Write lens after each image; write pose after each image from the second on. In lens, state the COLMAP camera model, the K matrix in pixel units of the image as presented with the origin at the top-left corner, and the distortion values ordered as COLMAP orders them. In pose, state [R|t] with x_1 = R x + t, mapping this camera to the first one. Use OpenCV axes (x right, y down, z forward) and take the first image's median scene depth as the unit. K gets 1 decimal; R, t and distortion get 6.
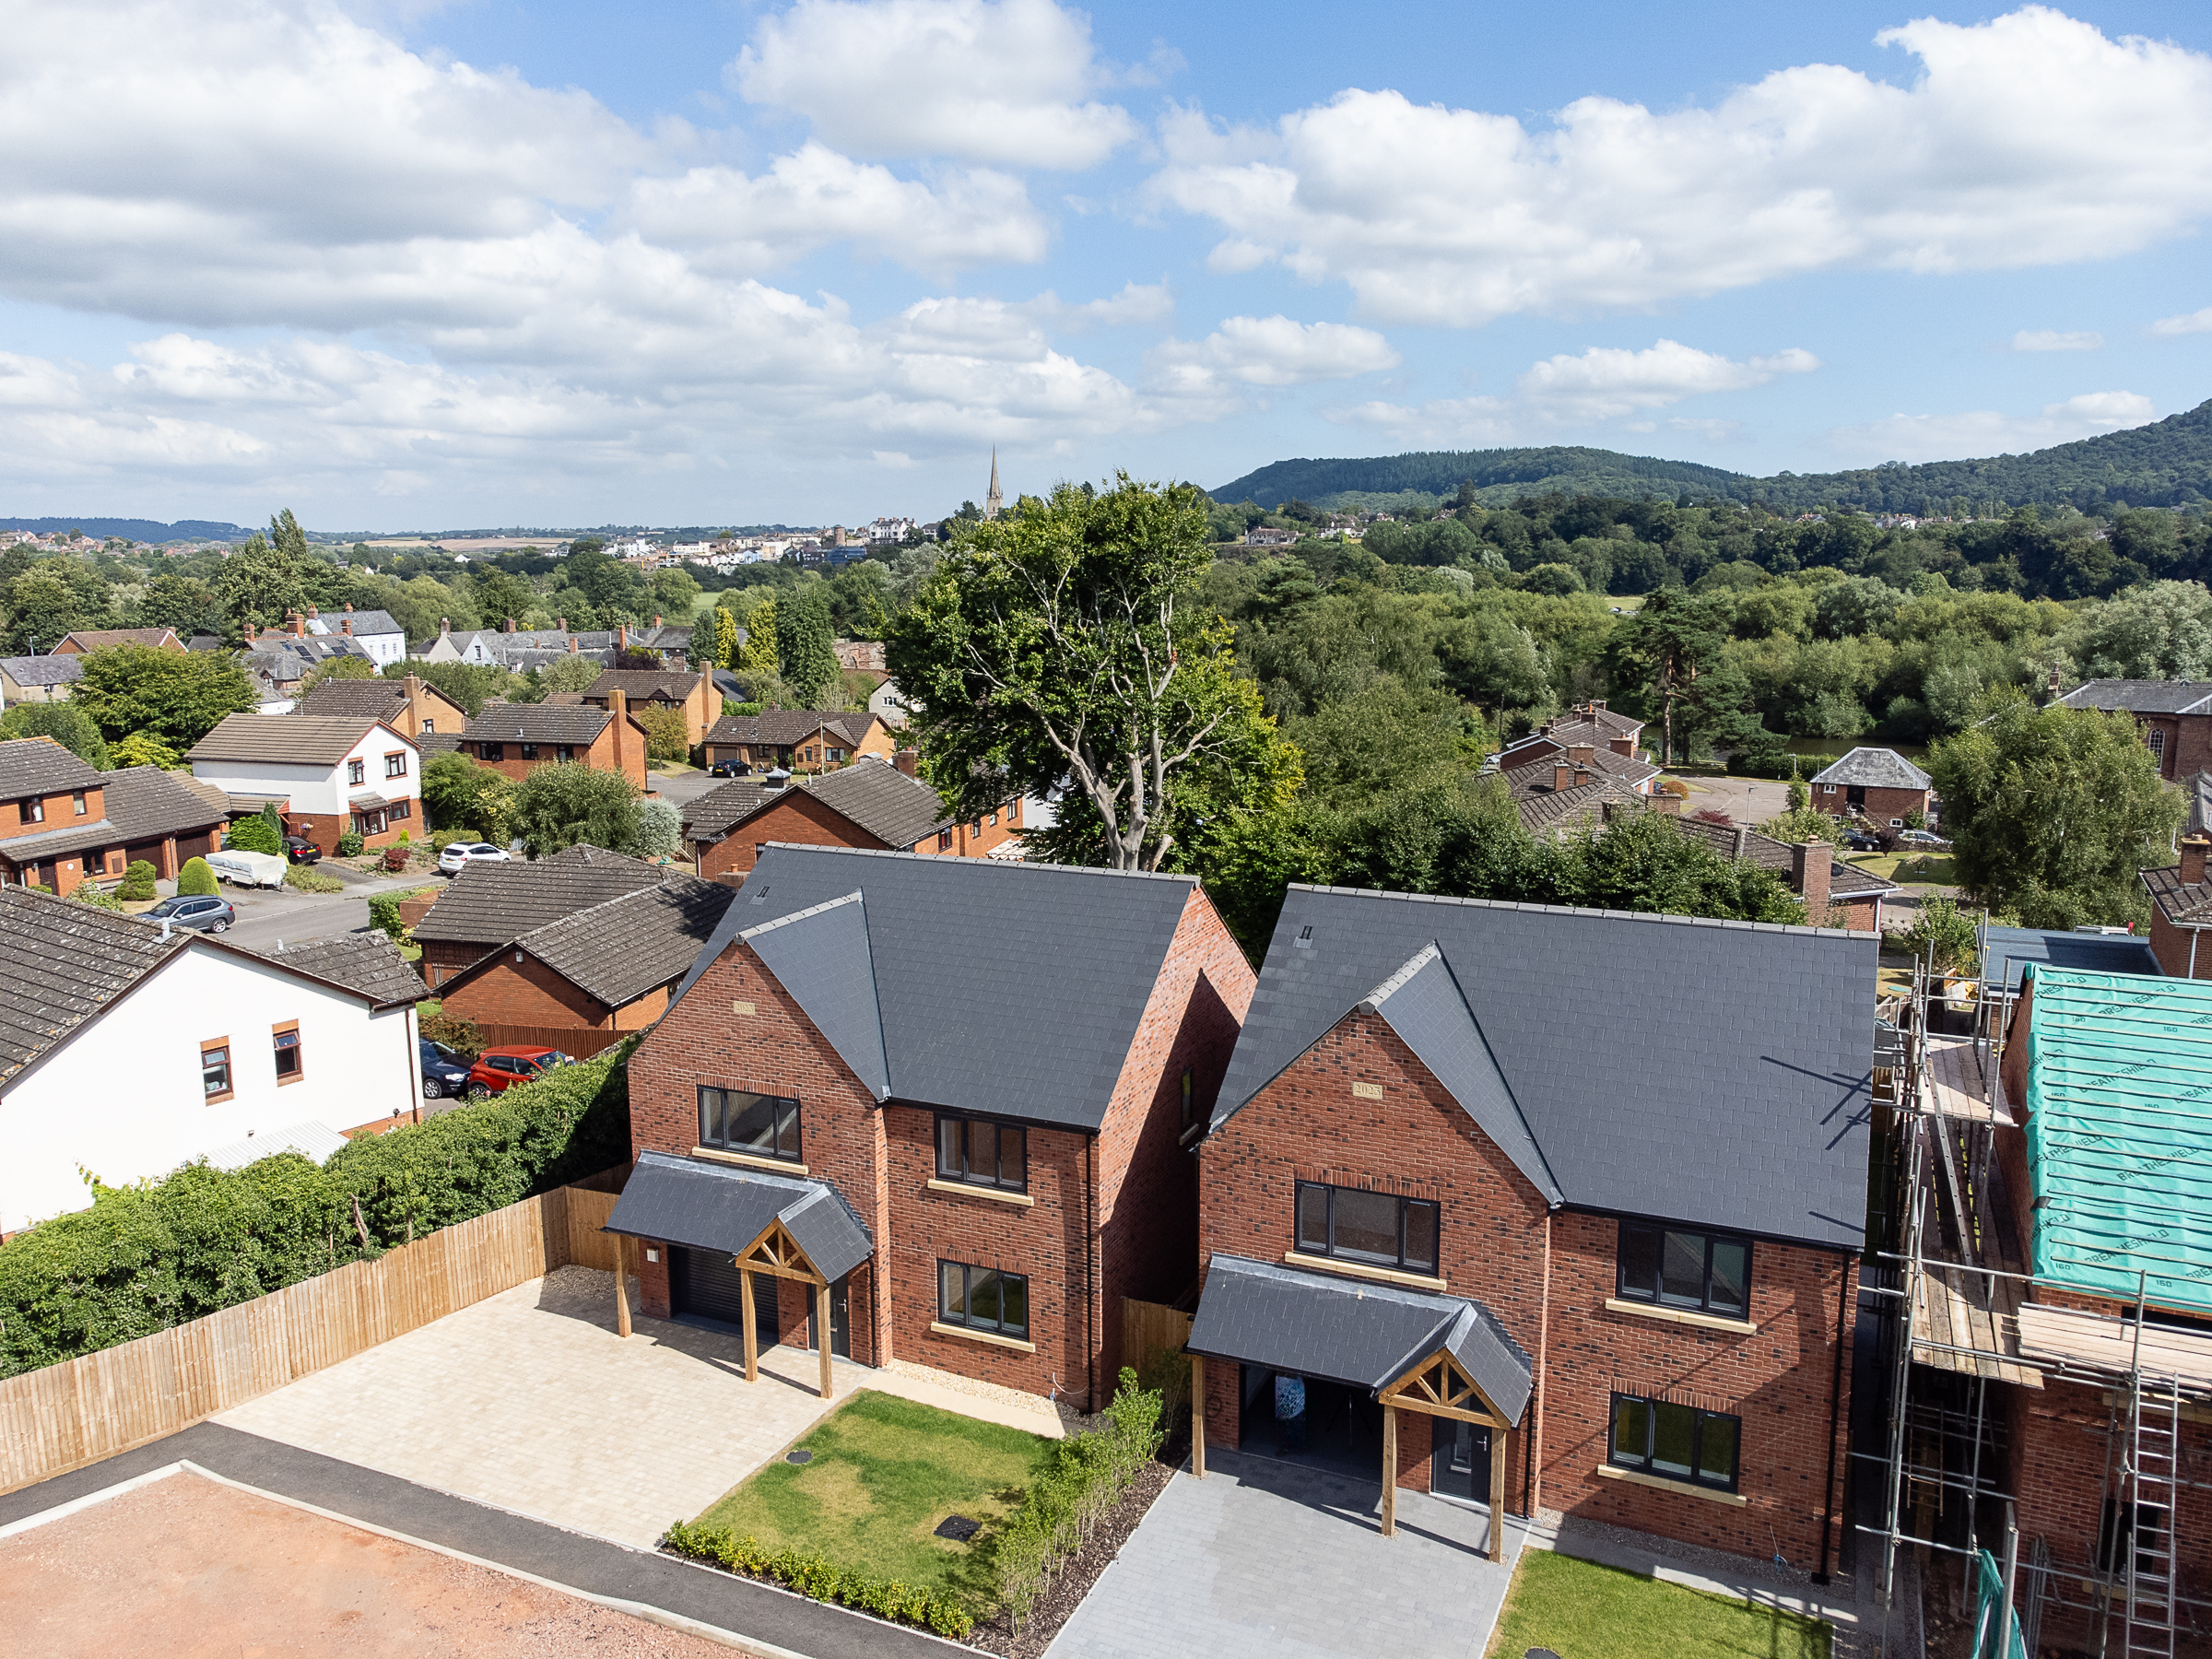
lens RADIAL K [[1677.8, 0, 1127.4], [0, 1677.8, 812.5], [0, 0, 1]] dist [0.012920, -0.024958]
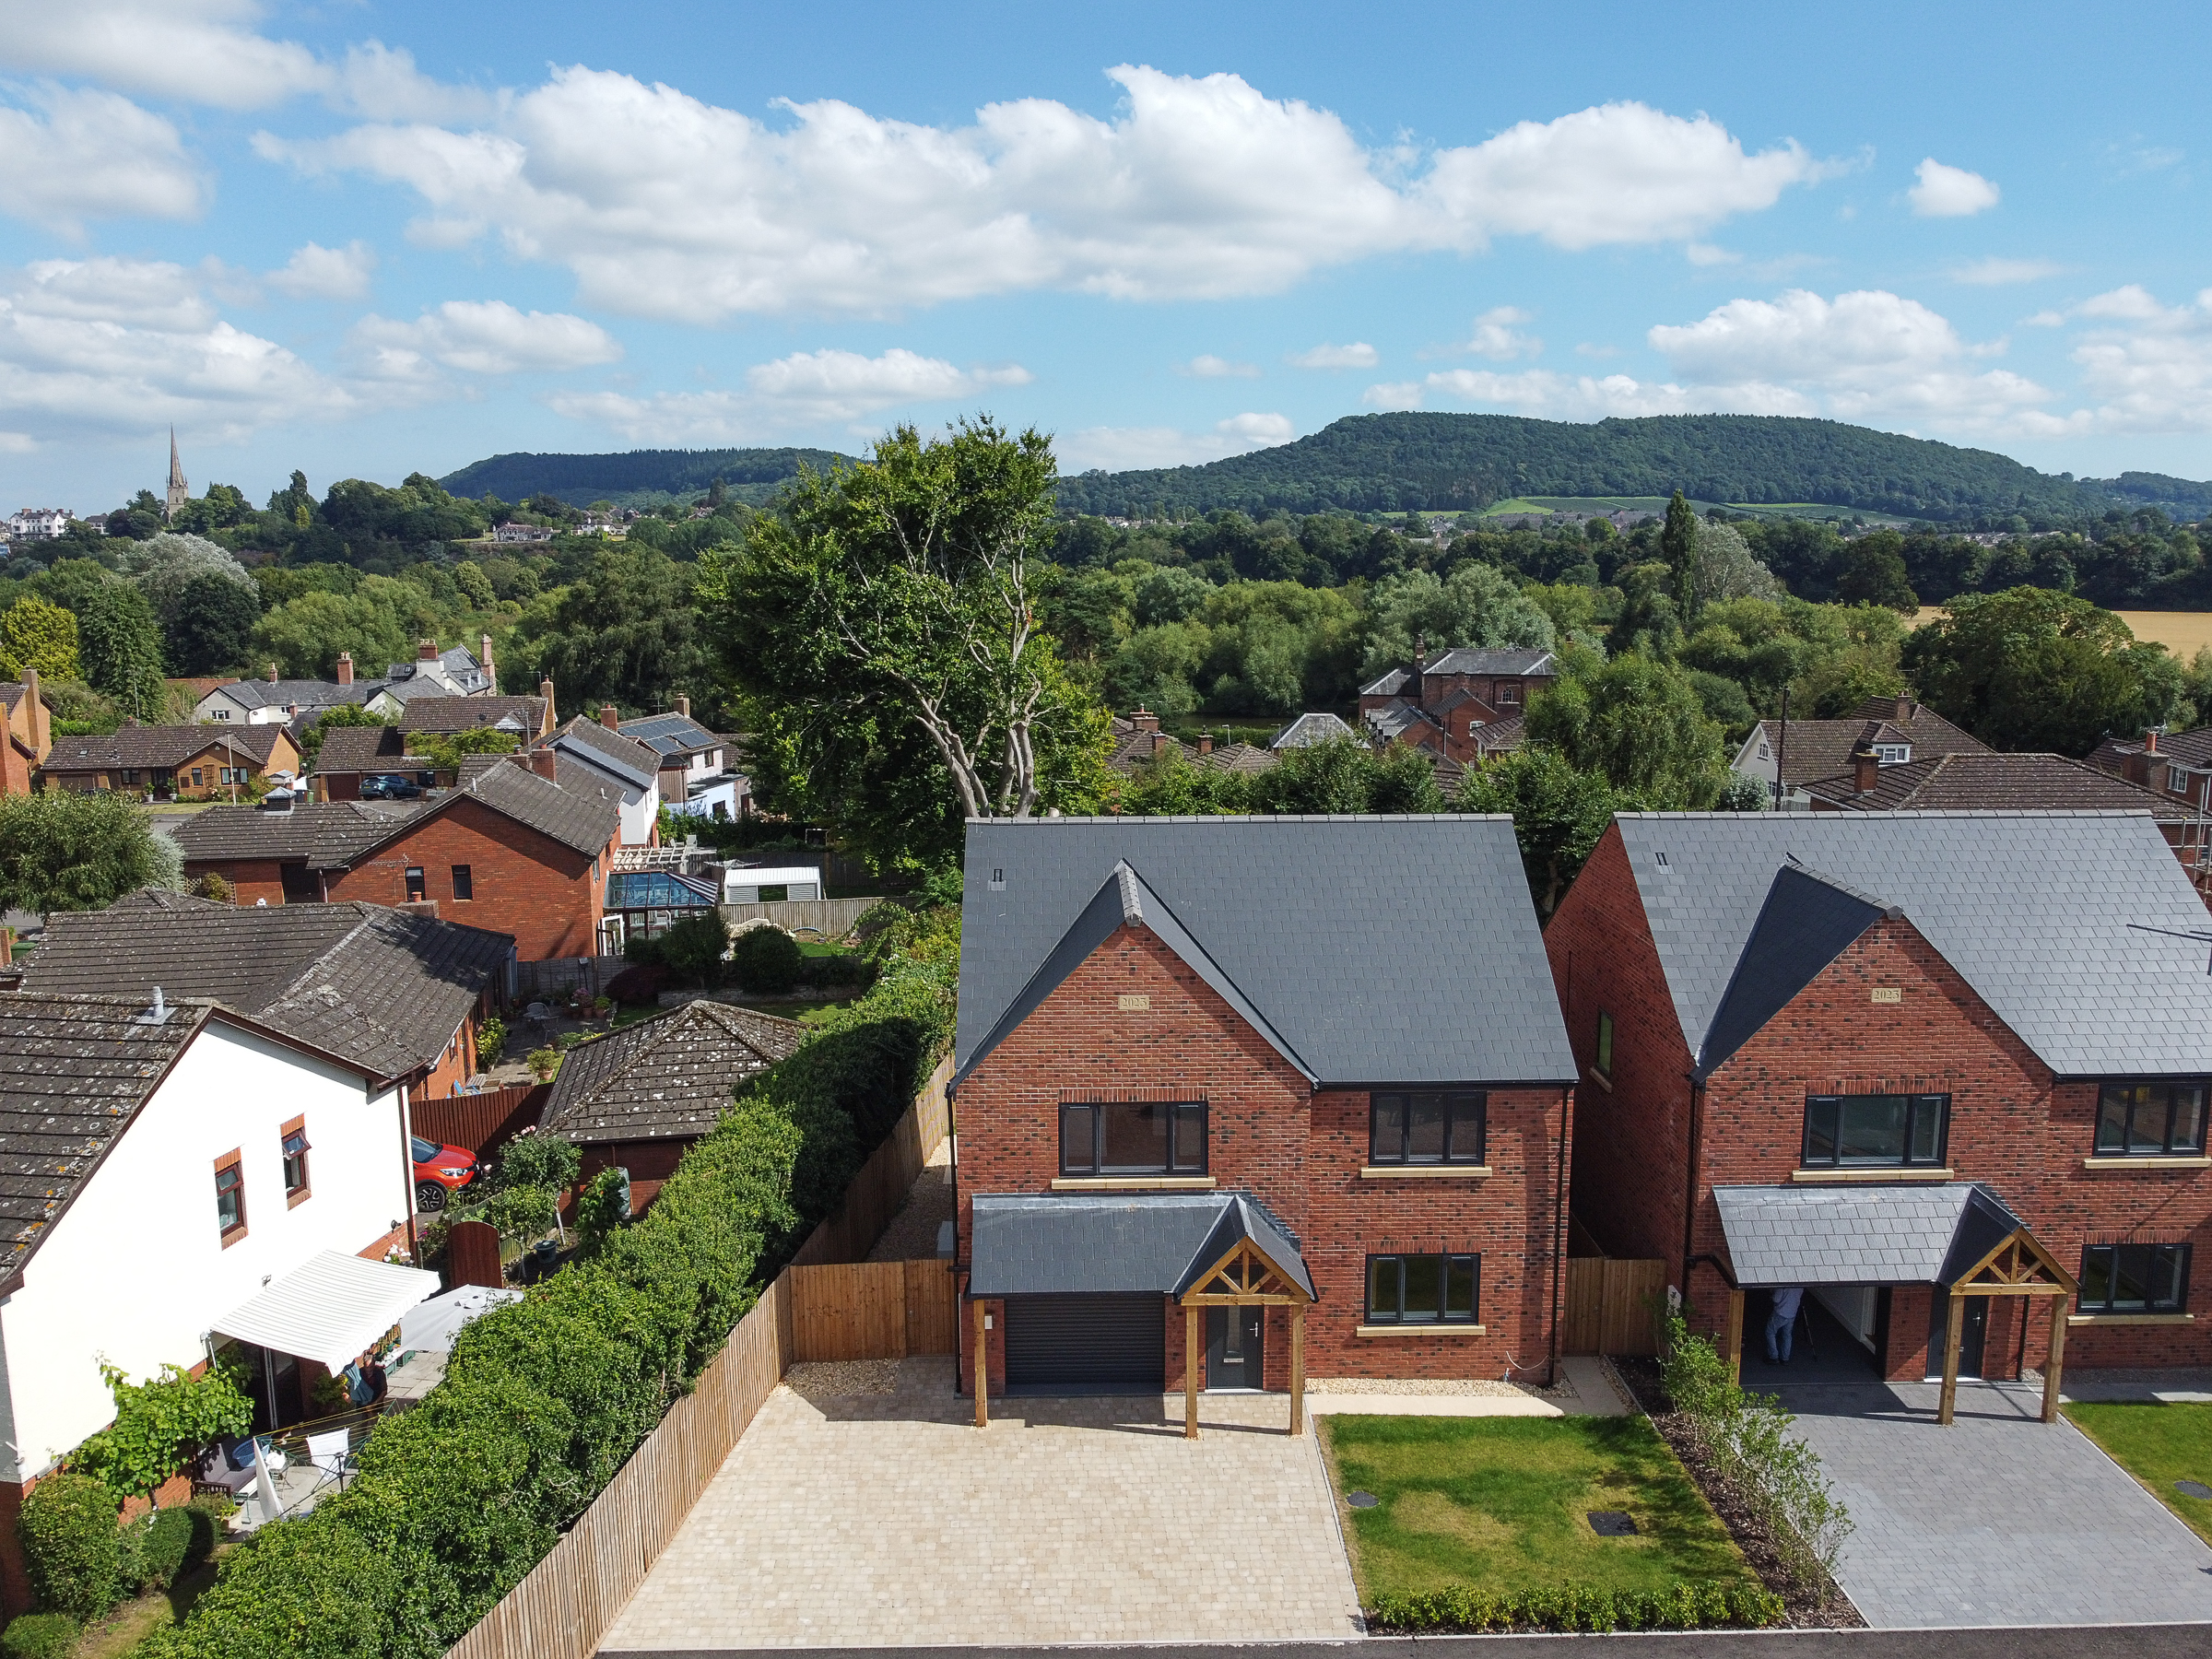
lens RADIAL K [[1677.8, 0, 1121.8], [0, 1677.8, 823.5], [0, 0, 1]] dist [0.012920, -0.024958]
pose [[0.898630, -0.069941, 0.433095, -0.577572], [0.067838, 0.997489, 0.020328, 0.009096], [-0.433430, 0.011113, 0.901119, 0.237688]]
